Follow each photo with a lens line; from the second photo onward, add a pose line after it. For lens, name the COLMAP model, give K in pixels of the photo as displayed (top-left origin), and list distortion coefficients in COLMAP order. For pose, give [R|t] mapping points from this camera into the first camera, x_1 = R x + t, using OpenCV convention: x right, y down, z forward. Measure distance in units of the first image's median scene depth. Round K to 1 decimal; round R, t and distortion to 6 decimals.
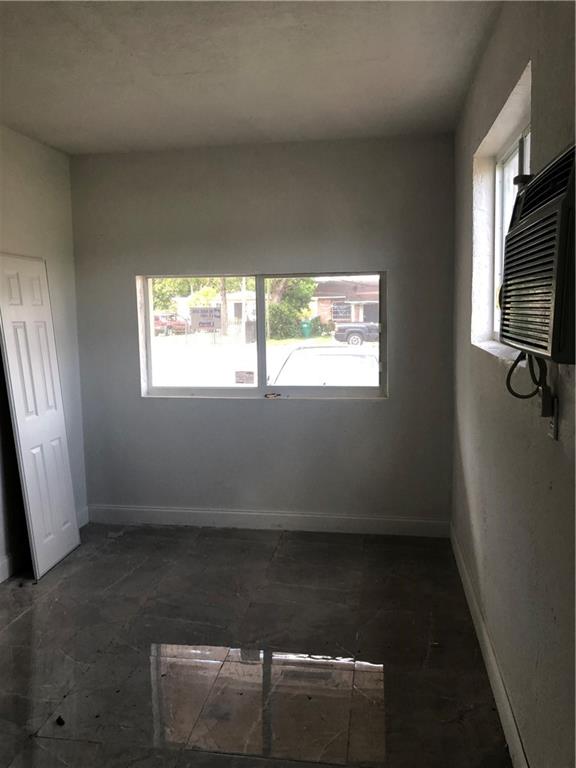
lens RADIAL K [[637.0, 0, 285.1], [0, 637.0, 374.8], [0, 0, 1]] dist [0.075900, -0.105780]
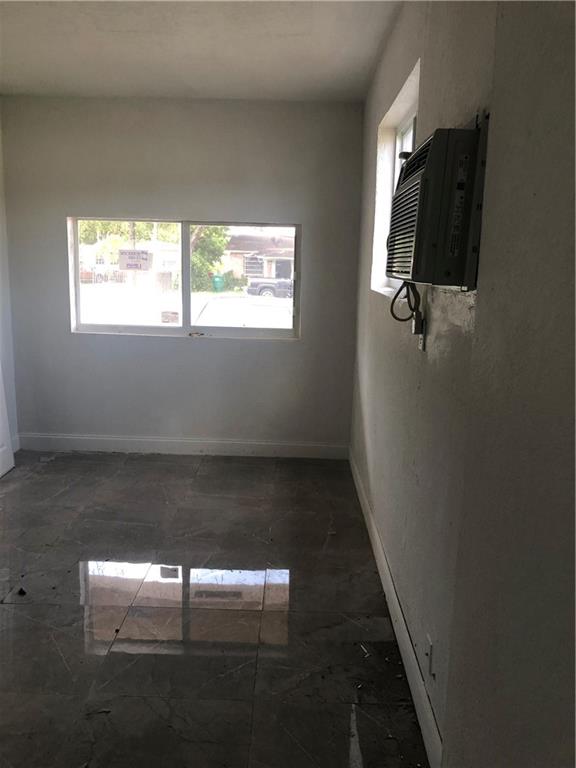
lens RADIAL K [[637.0, 0, 285.1], [0, 637.0, 374.8], [0, 0, 1]] dist [0.075900, -0.105780]
pose [[0.989982, 0.015038, 0.140392, -0.021642], [-0.024715, 0.997417, 0.067437, 0.024238], [-0.139016, -0.070231, 0.987797, -0.109553]]
